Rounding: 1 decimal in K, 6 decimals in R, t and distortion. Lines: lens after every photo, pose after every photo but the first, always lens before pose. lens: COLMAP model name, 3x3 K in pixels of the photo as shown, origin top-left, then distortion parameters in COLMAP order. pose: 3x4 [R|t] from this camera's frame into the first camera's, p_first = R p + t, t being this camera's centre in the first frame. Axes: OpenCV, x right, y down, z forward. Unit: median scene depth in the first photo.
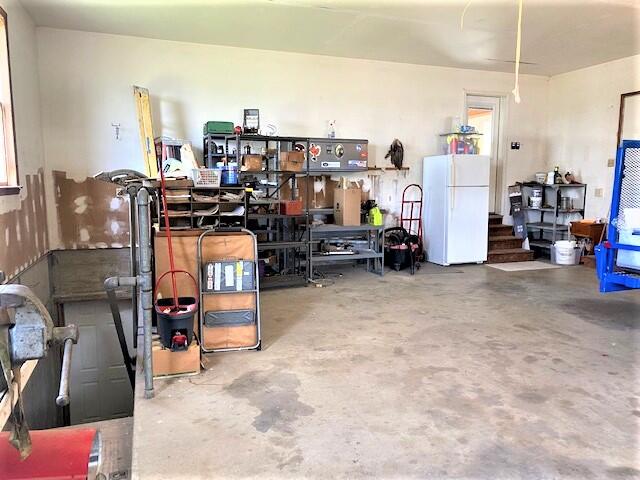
lens RADIAL K [[491.6, 0, 321.2], [0, 491.6, 239.0], [0, 0, 1]] dist [0.063437, -0.098848]
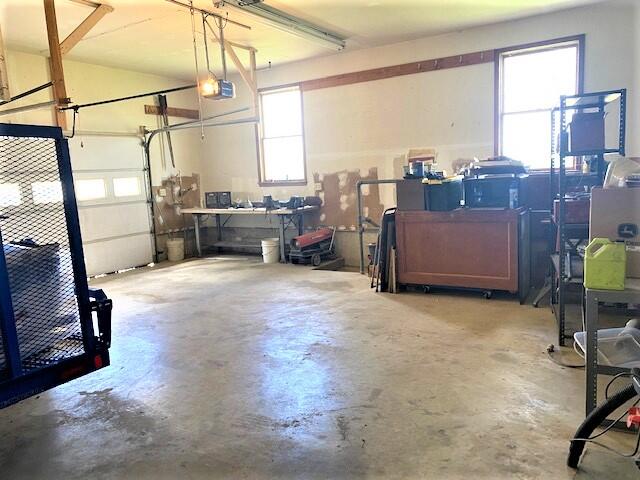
lens RADIAL K [[491.6, 0, 321.2], [0, 491.6, 239.0], [0, 0, 1]] dist [0.063437, -0.098848]
pose [[-0.777036, 0.131150, -0.615642, 0.334605], [-0.022506, 0.971640, 0.235393, -0.100263], [0.629054, 0.196764, -0.752047, 0.747672]]
